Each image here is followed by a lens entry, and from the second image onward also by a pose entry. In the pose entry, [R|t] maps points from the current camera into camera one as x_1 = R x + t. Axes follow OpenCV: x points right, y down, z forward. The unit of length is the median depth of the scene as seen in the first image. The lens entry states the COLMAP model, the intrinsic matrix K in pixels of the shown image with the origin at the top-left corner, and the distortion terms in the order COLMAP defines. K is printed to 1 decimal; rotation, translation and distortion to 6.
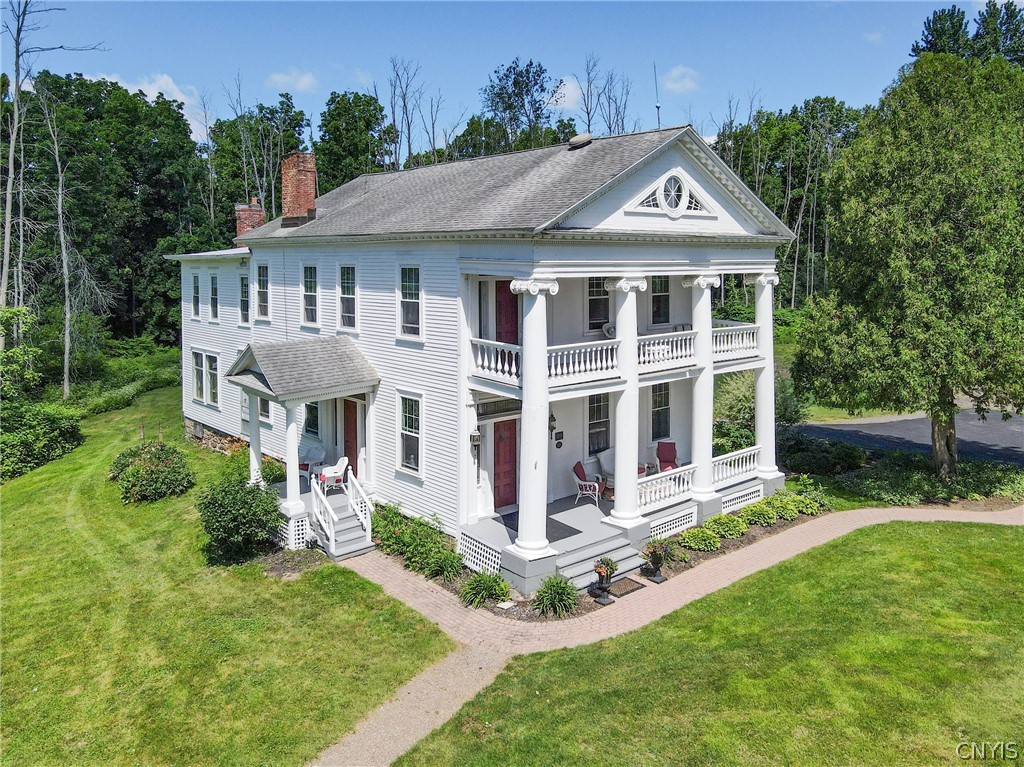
lens RADIAL K [[804.8, 0, 507.7], [0, 804.8, 305.3], [0, 0, 1]] dist [-0.007984, 0.000360]
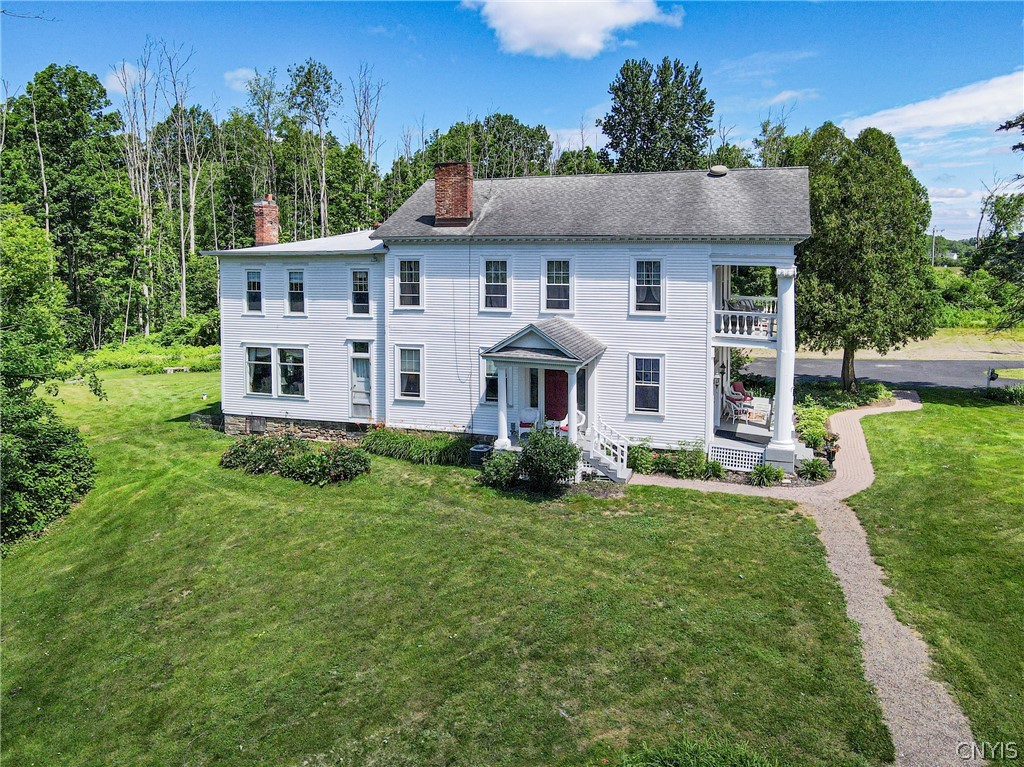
lens RADIAL K [[804.8, 0, 488.6], [0, 804.8, 301.2], [0, 0, 1]] dist [-0.007984, 0.000360]
pose [[0.868807, -0.031587, 0.494143, -0.993178], [0.030275, 0.999485, 0.010660, -0.002048], [-0.494225, 0.005699, 0.869315, -0.037207]]
